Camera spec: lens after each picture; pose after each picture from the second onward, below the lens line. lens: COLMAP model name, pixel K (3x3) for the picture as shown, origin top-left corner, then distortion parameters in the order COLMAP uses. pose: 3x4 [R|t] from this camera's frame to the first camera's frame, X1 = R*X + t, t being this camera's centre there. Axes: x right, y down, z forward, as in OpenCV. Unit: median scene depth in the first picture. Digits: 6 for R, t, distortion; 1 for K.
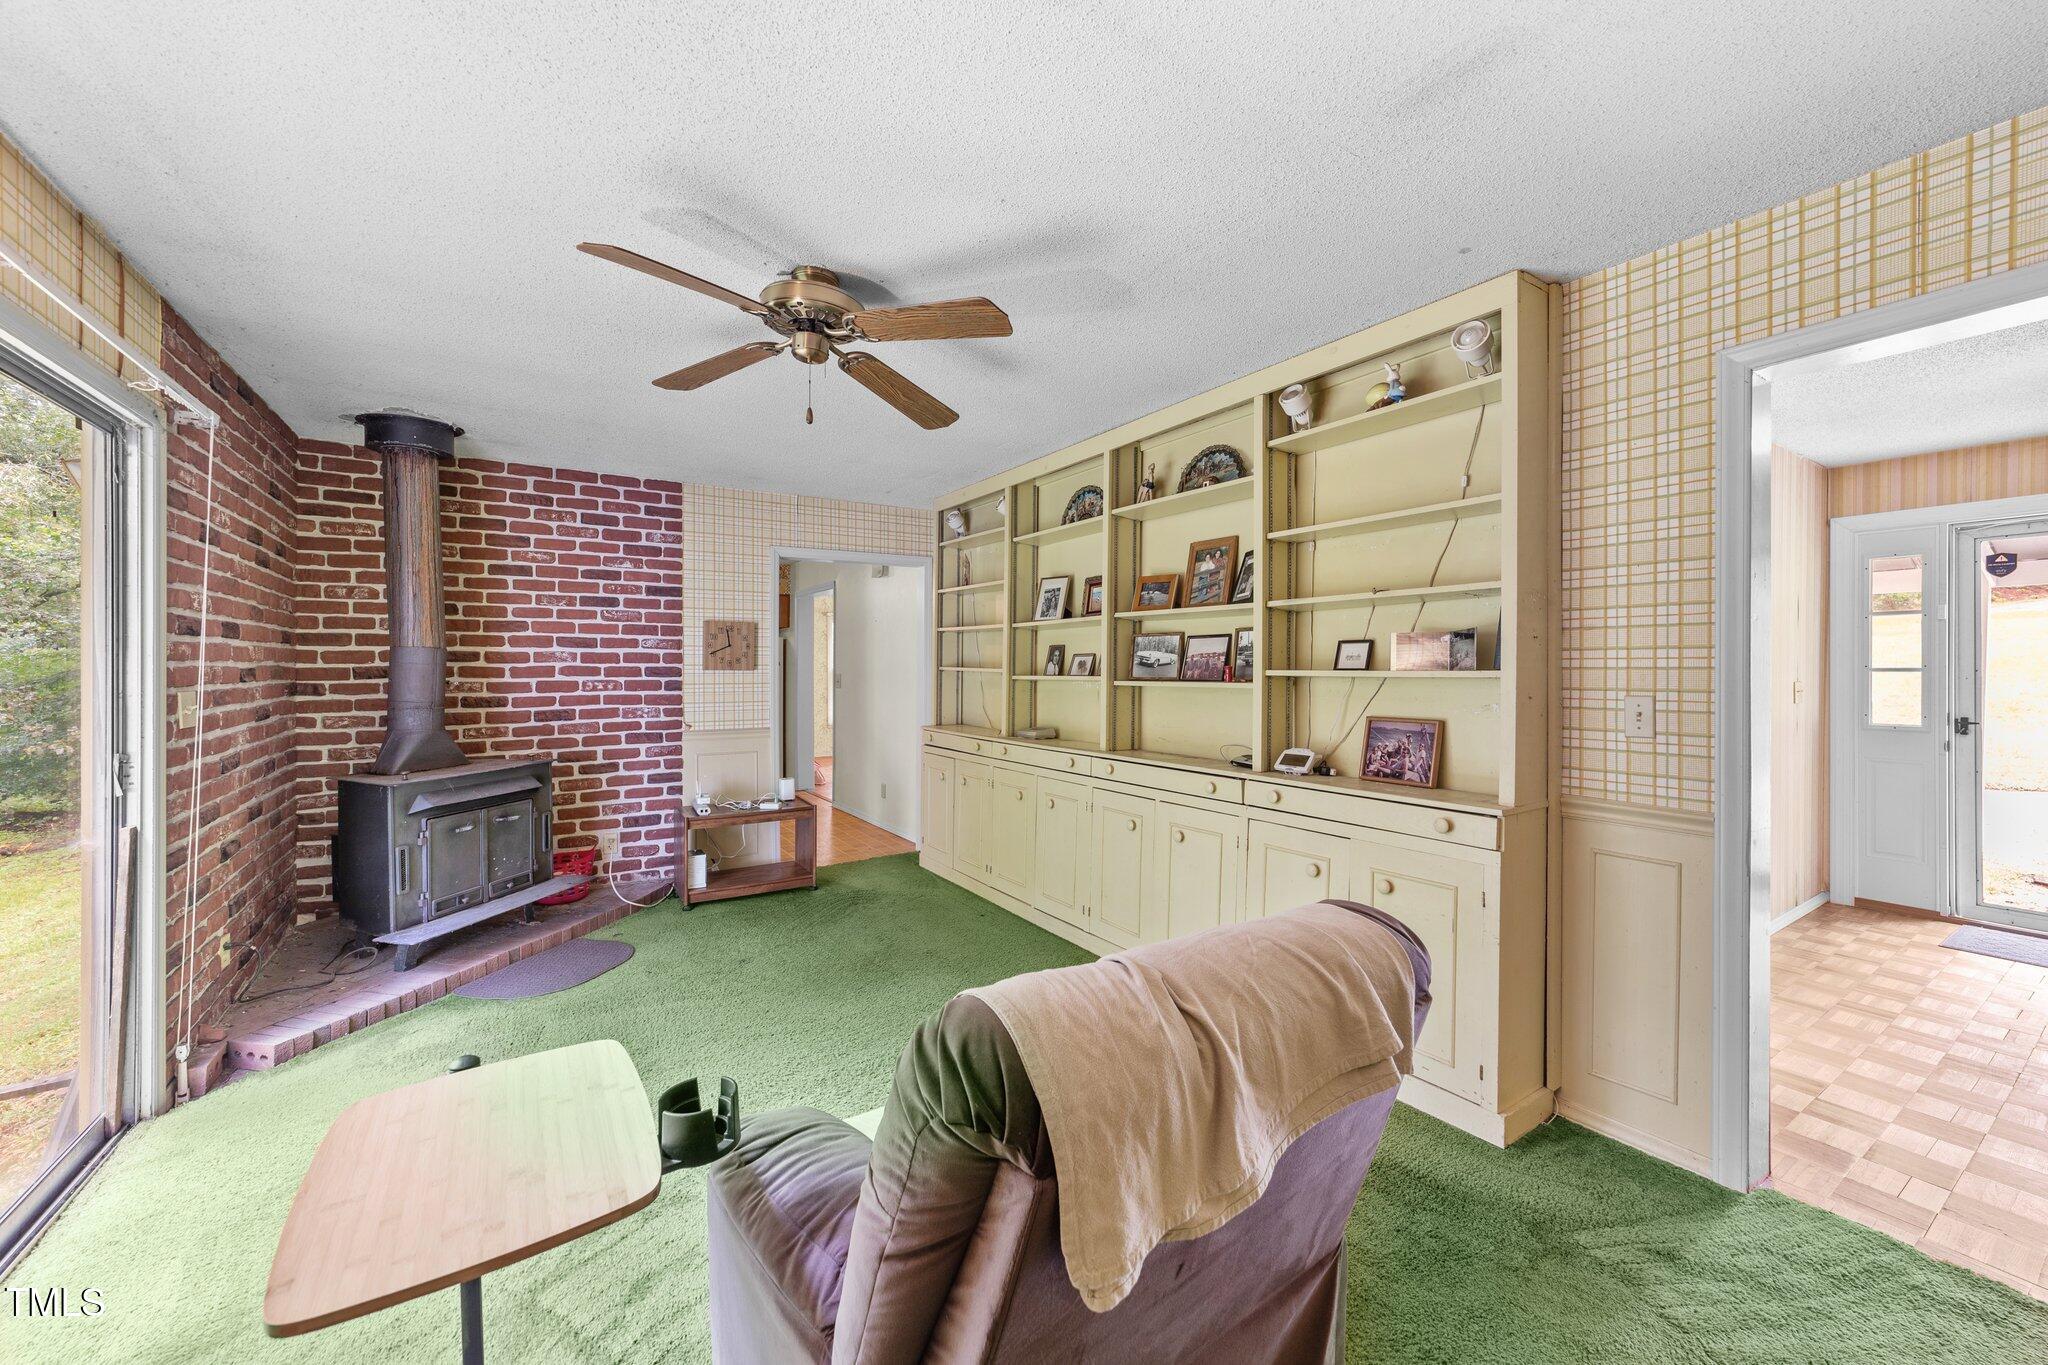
lens RADIAL K [[803.5, 0, 1029.0], [0, 803.5, 668.4], [0, 0, 1]] dist [-0.017978, 0.008806]
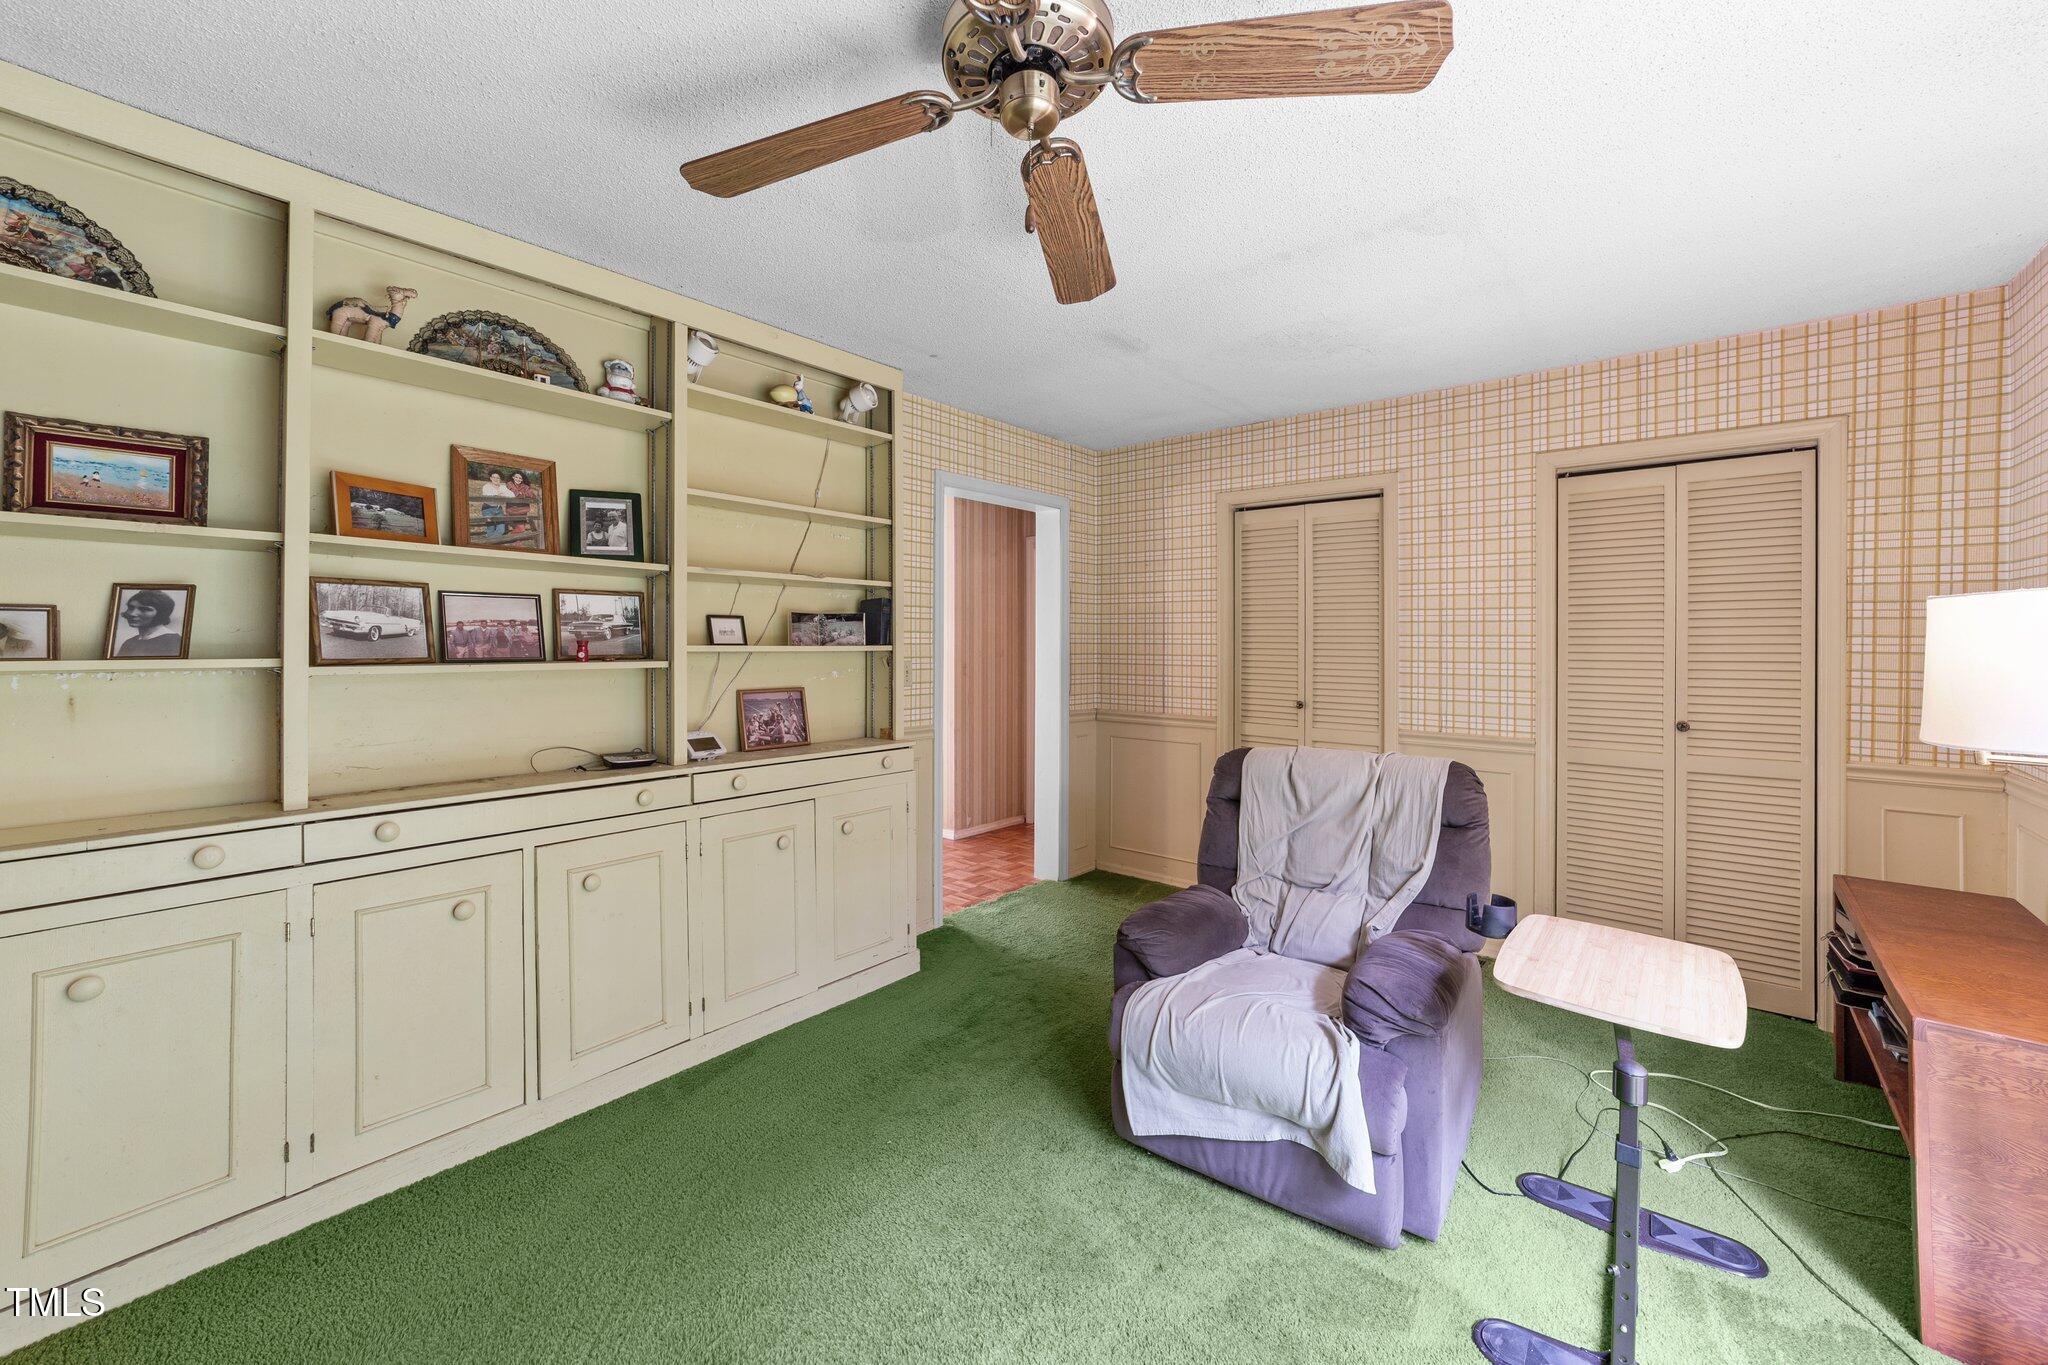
lens RADIAL K [[802.4, 0, 1019.6], [0, 802.4, 646.7], [0, 0, 1]] dist [-0.012344, 0.008652]
pose [[-0.276879, -0.002774, 0.960901, -0.494003], [-0.003440, 0.999992, 0.001895, 0.000551], [-0.960898, -0.002781, -0.276887, 0.696662]]
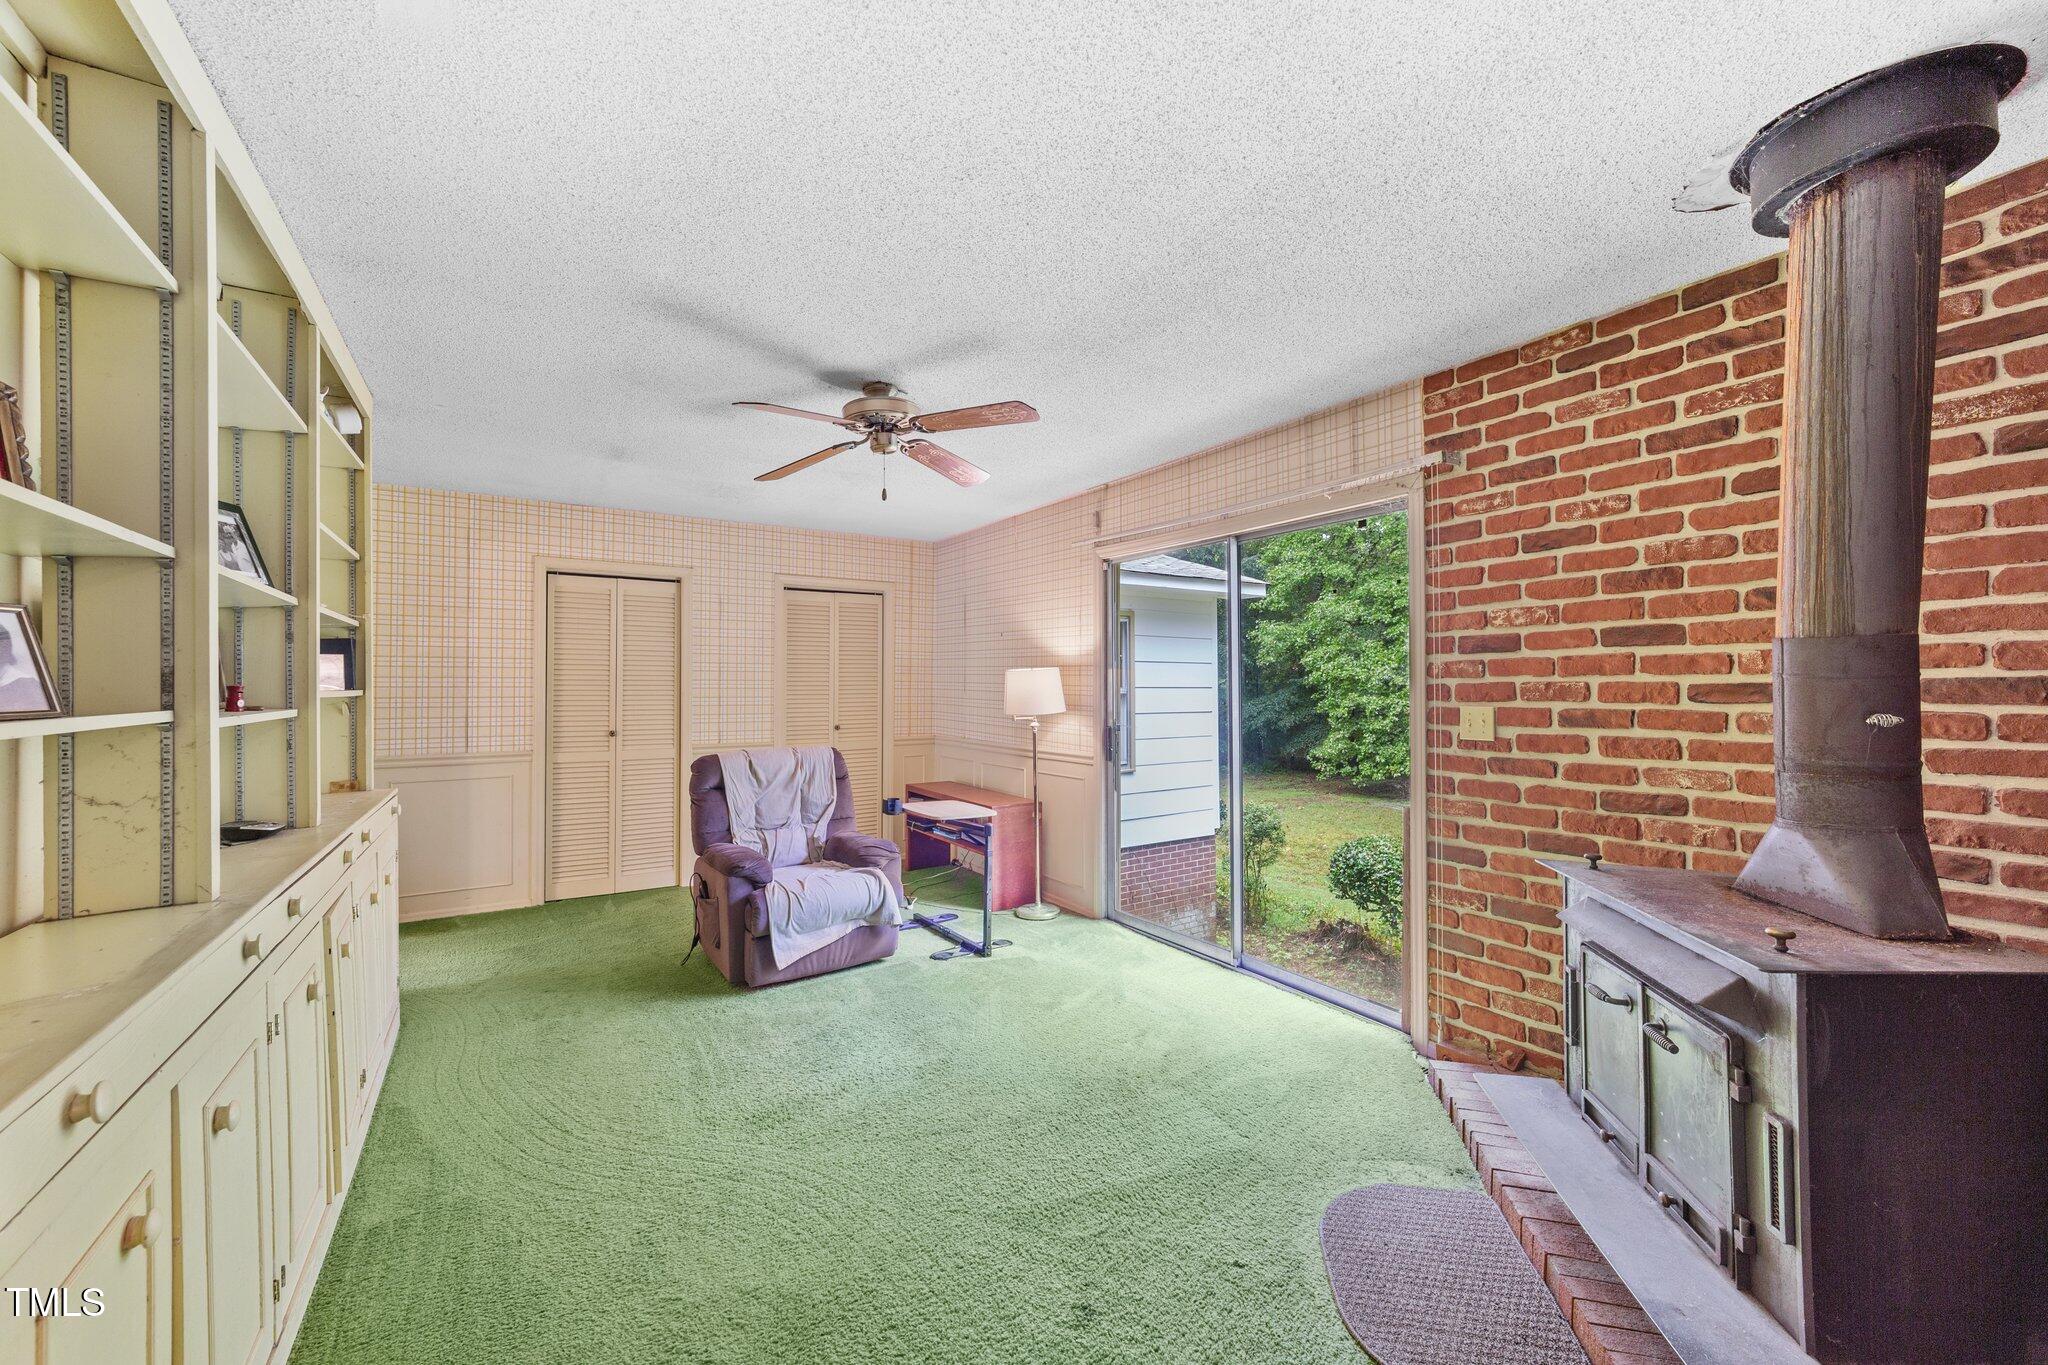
lens RADIAL K [[803.5, 0, 1029.0], [0, 803.5, 668.4], [0, 0, 1]] dist [-0.017978, 0.008806]
pose [[-0.999732, 0.004912, 0.022632, -0.319604], [0.004435, 0.999768, -0.021091, -0.000787], [-0.022730, -0.020985, -0.999521, 1.377894]]
